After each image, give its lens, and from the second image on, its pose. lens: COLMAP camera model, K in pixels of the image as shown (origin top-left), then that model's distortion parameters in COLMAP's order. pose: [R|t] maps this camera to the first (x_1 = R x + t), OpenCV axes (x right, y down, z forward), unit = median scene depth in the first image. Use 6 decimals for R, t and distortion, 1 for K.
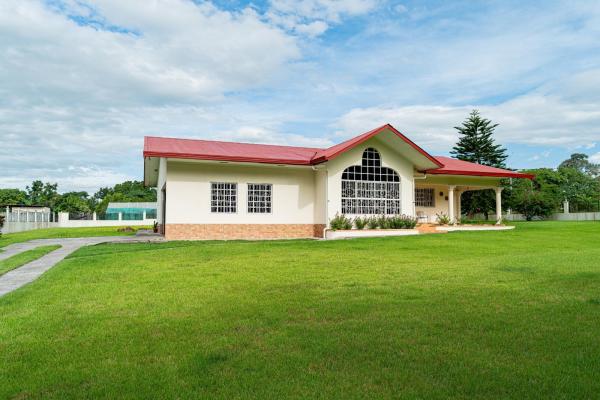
lens RADIAL K [[413.5, 0, 288.5], [0, 413.5, 209.9], [0, 0, 1]] dist [0.001644, 0.002836]
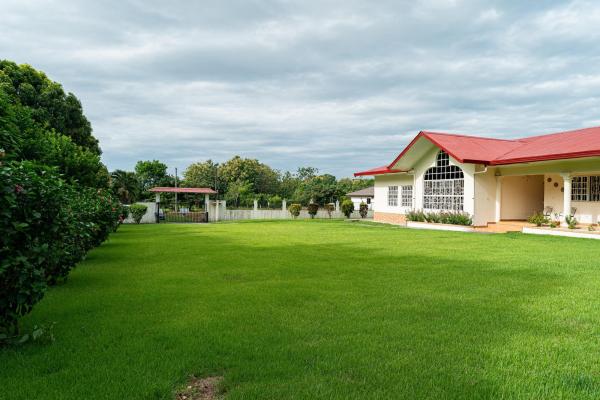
lens RADIAL K [[413.5, 0, 288.5], [0, 413.5, 209.9], [0, 0, 1]] dist [0.001644, 0.002836]
pose [[0.009906, 0.026966, -0.999587, 1.317549], [0.014219, 0.999531, 0.027105, -0.024825], [0.999850, -0.014482, 0.009518, 0.581294]]
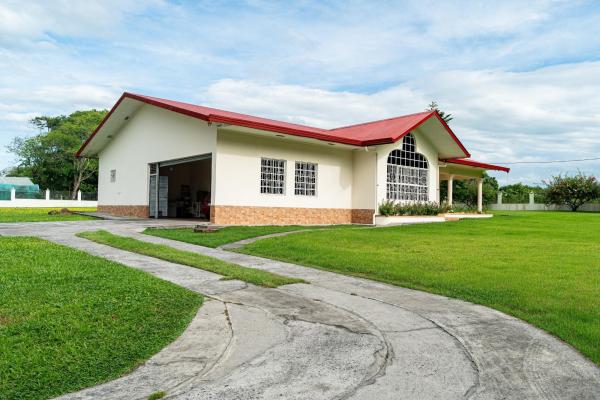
lens RADIAL K [[455.1, 0, 302.3], [0, 455.1, 210.9], [0, 0, 1]] dist [0.011277, 0.004232]
pose [[0.926020, 0.017632, 0.377063, -0.440880], [-0.030699, 0.999117, 0.028673, 0.012425], [-0.376225, -0.038127, 0.925743, 0.092884]]
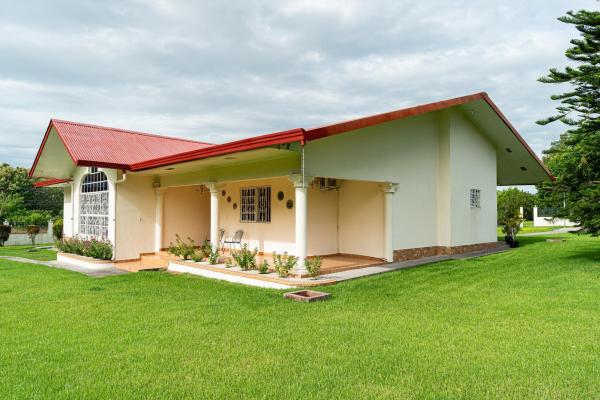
lens RADIAL K [[413.5, 0, 288.5], [0, 413.5, 209.9], [0, 0, 1]] dist [0.001644, 0.002836]
pose [[0.416285, -0.009756, -0.909182, 1.052698], [0.026050, 0.999660, 0.001201, -0.028428], [0.908861, -0.024184, 0.416398, 1.016711]]
